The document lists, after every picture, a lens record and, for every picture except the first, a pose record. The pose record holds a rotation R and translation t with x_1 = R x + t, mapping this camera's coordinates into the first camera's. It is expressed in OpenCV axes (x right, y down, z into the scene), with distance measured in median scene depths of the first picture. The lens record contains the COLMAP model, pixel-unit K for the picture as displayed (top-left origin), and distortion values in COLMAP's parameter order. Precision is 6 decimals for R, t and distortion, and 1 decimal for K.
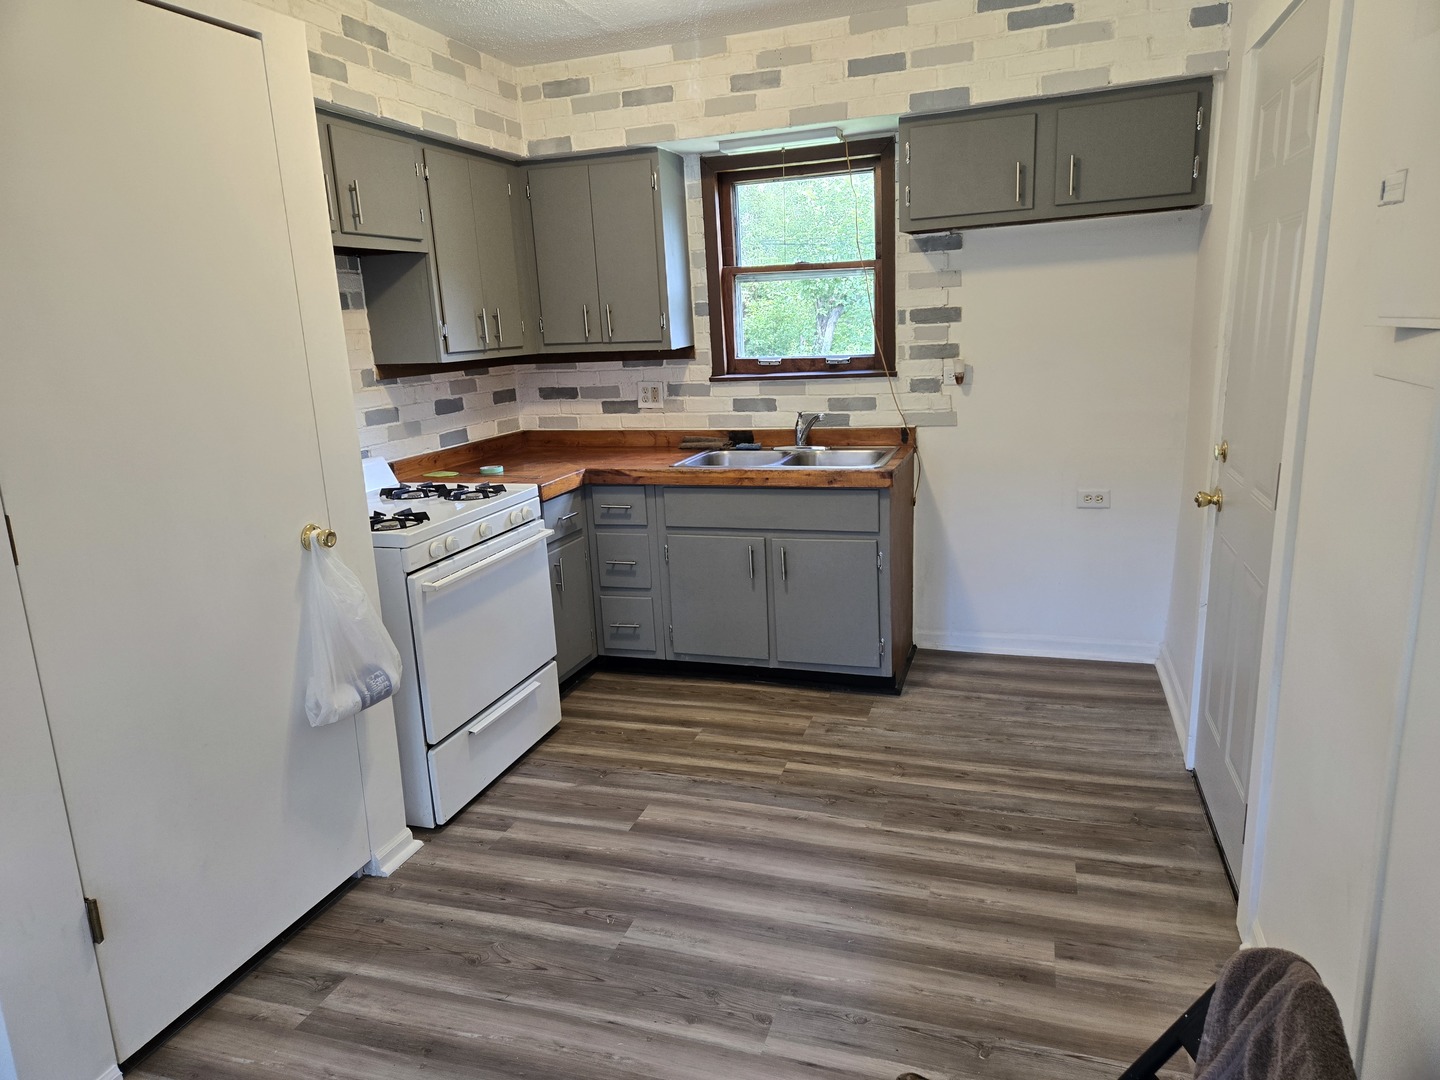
lens RADIAL K [[957.2, 0, 733.0], [0, 957.2, 534.5], [0, 0, 1]] dist [0.069804, -0.064368]
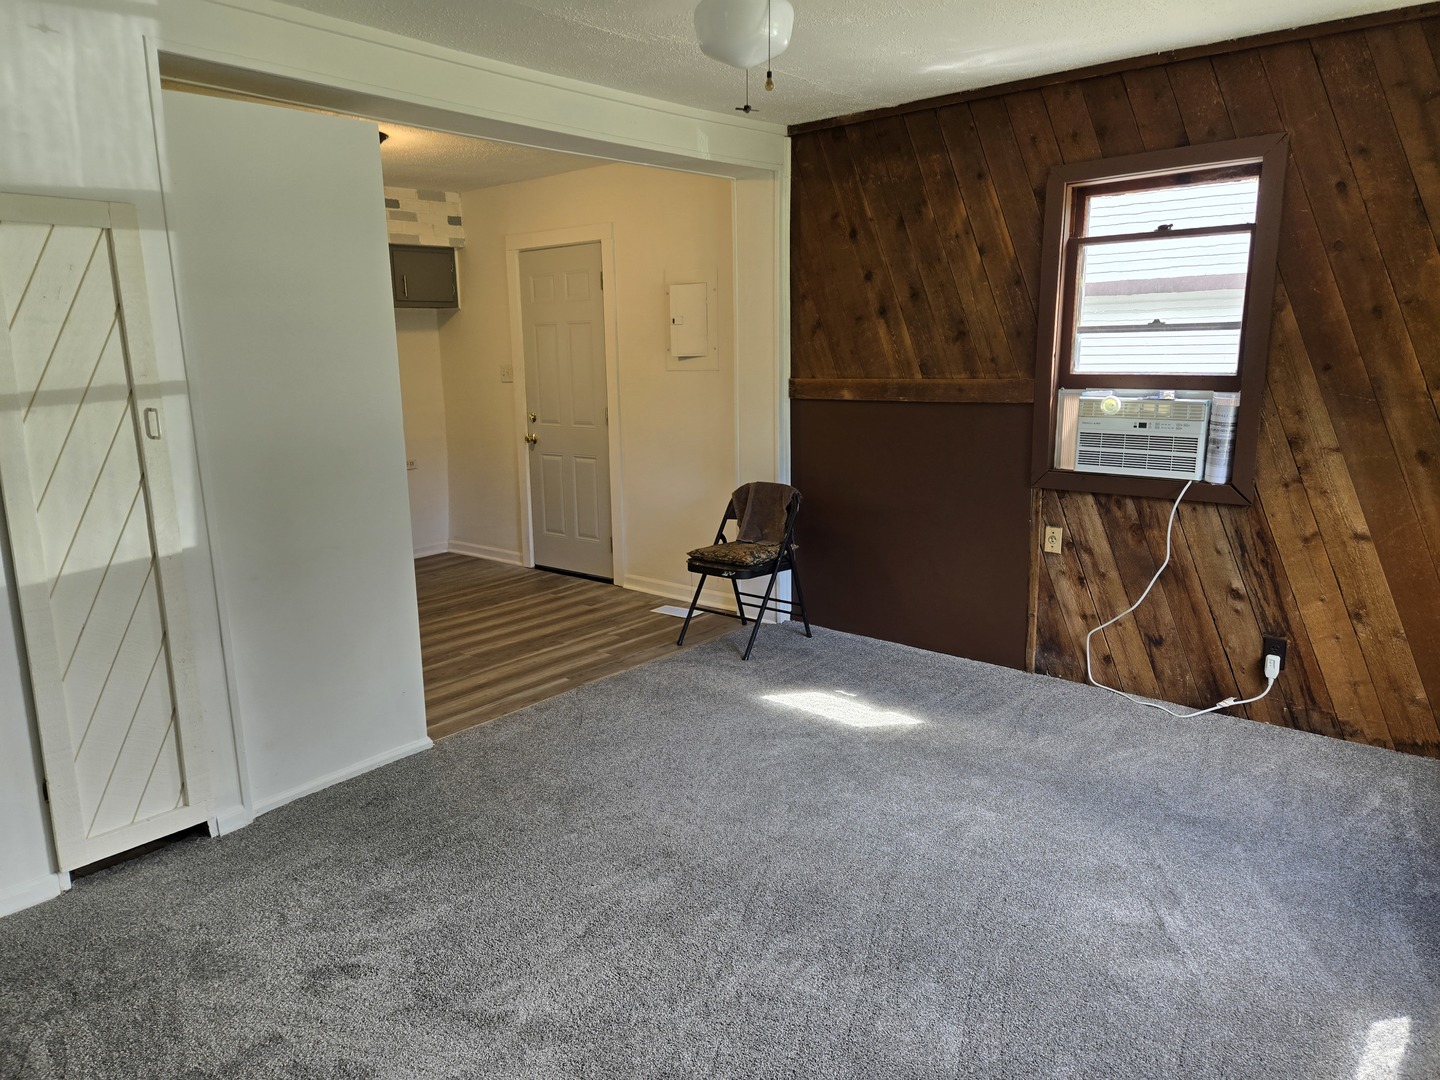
lens RADIAL K [[960.4, 0, 720.0], [0, 960.4, 540.0], [0, 0, 1]] dist [0.071380, -0.074952]
pose [[0.370441, -0.148386, 0.916927, -1.105296], [0.213696, 0.974292, 0.071336, 0.097884], [-0.903940, 0.169518, 0.392627, -0.194573]]
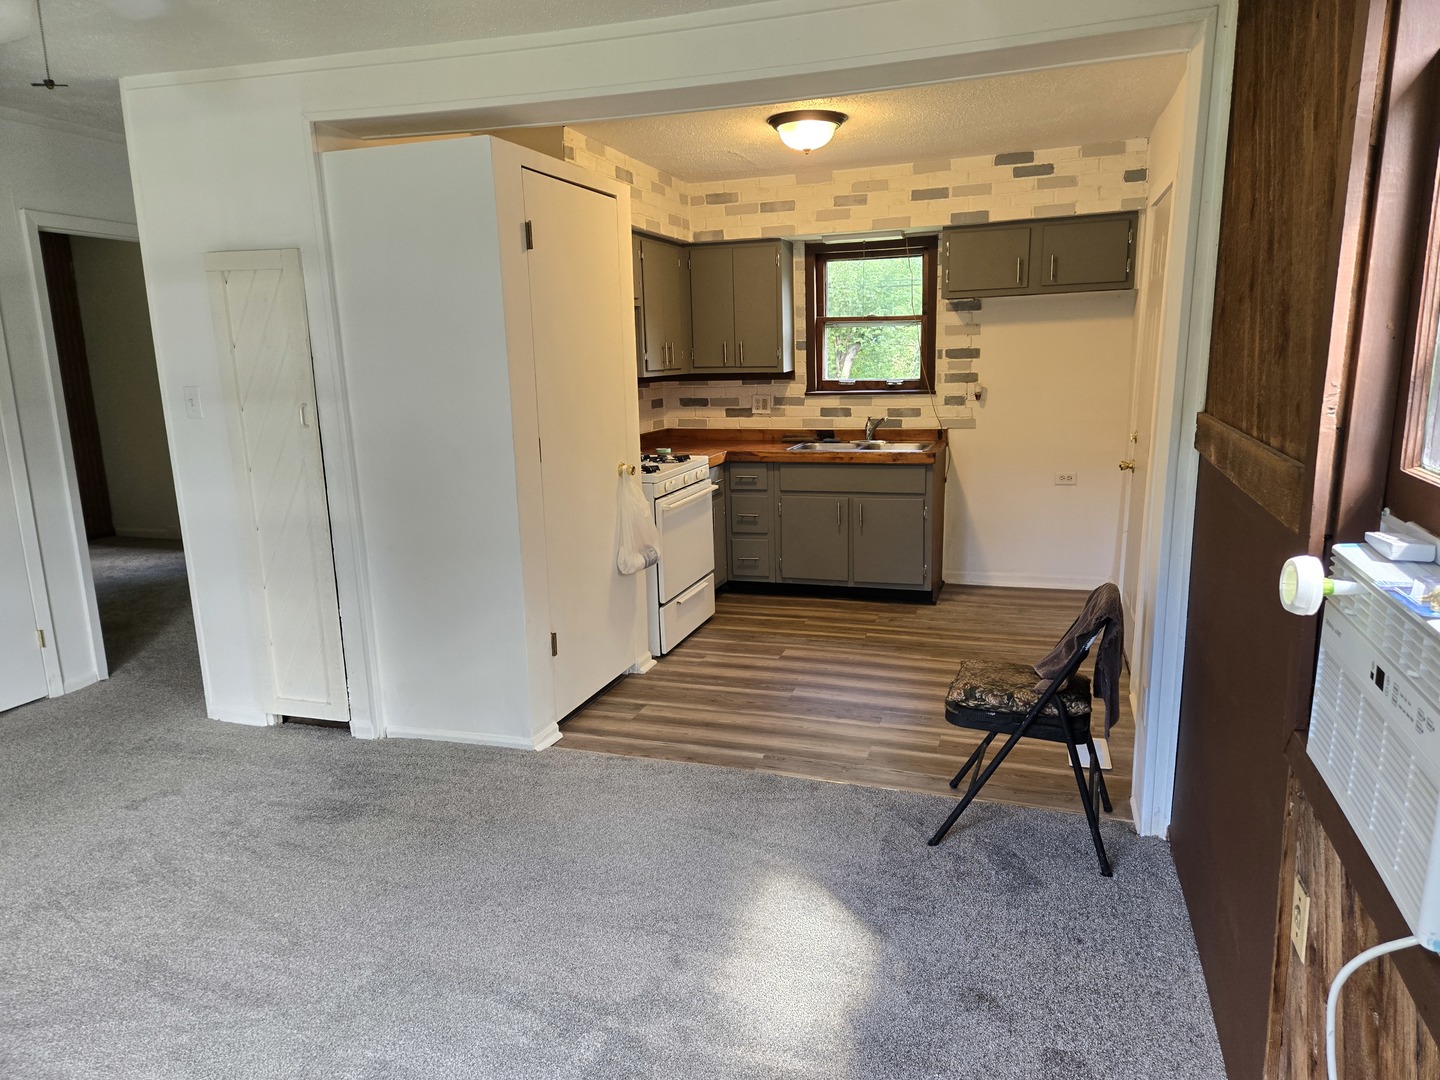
lens RADIAL K [[964.3, 0, 753.1], [0, 964.3, 553.6], [0, 0, 1]] dist [0.066646, -0.064706]
pose [[0.999600, 0.019266, 0.020701, -0.146784], [-0.018920, 0.999679, -0.016826, 0.119828], [-0.021019, 0.016428, 0.999644, -0.515698]]
